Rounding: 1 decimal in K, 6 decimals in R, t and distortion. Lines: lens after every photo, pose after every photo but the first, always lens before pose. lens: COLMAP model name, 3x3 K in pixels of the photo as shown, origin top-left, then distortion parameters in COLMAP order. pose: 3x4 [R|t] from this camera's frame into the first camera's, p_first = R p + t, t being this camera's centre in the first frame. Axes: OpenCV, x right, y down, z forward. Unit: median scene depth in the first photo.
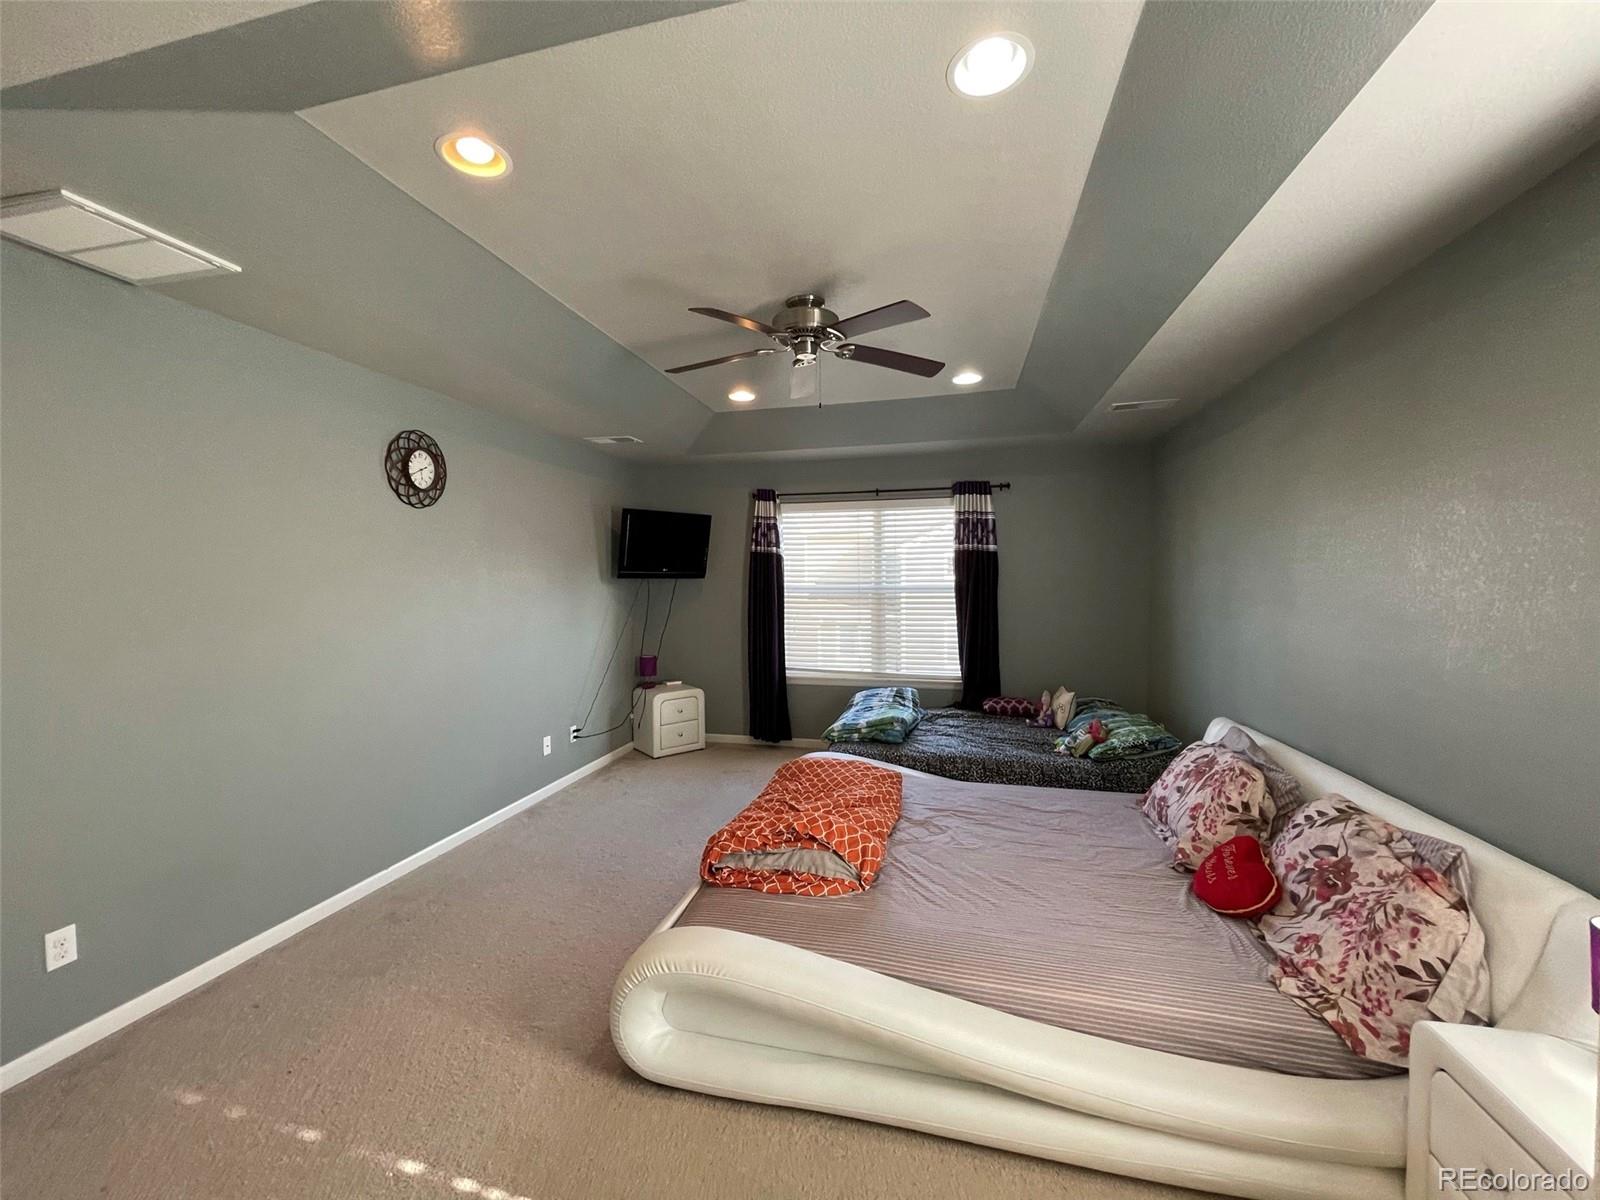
lens RADIAL K [[650.1, 0, 790.8], [0, 650.1, 598.2], [0, 0, 1]] dist [-0.002928, 0.000136]
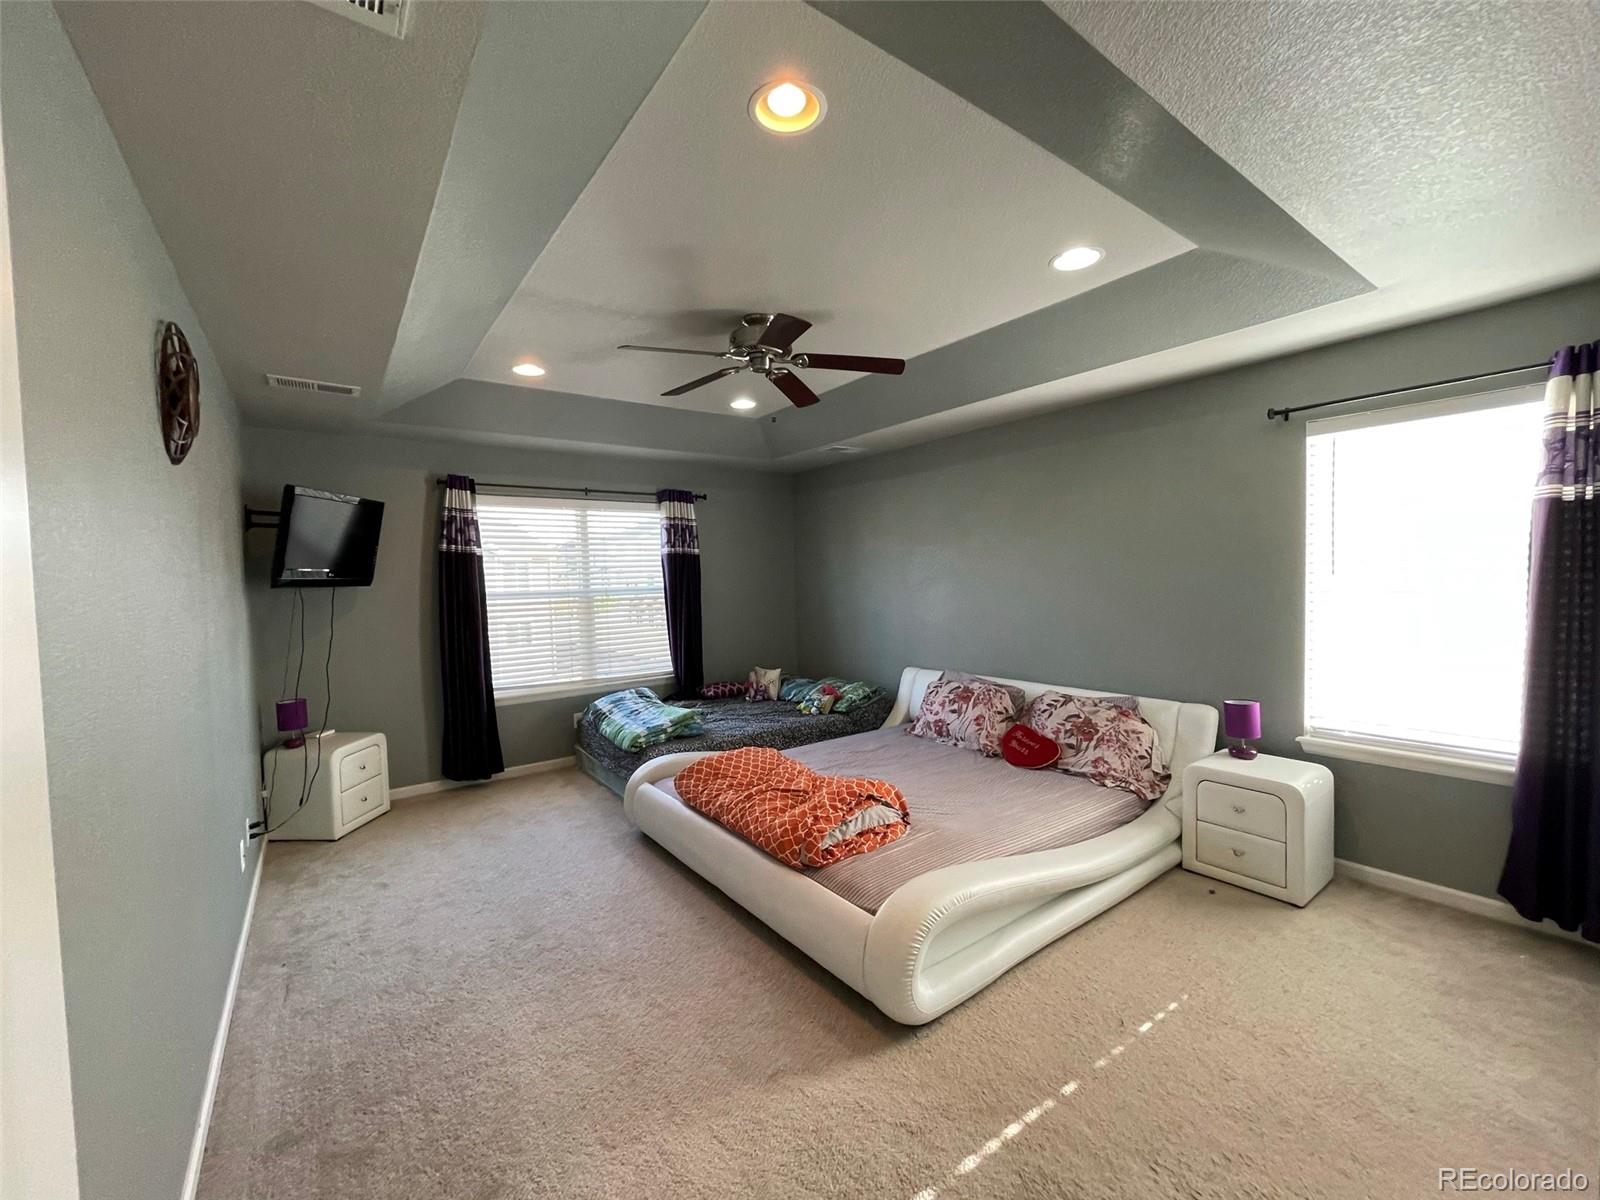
lens RADIAL K [[650.1, 0, 792.5], [0, 650.1, 600.8], [0, 0, 1]] dist [-0.002928, 0.000136]
pose [[0.638370, -0.041190, 0.768627, -0.444196], [0.042687, 0.998925, 0.018078, -0.006438], [-0.768545, 0.021270, 0.639442, 0.163970]]
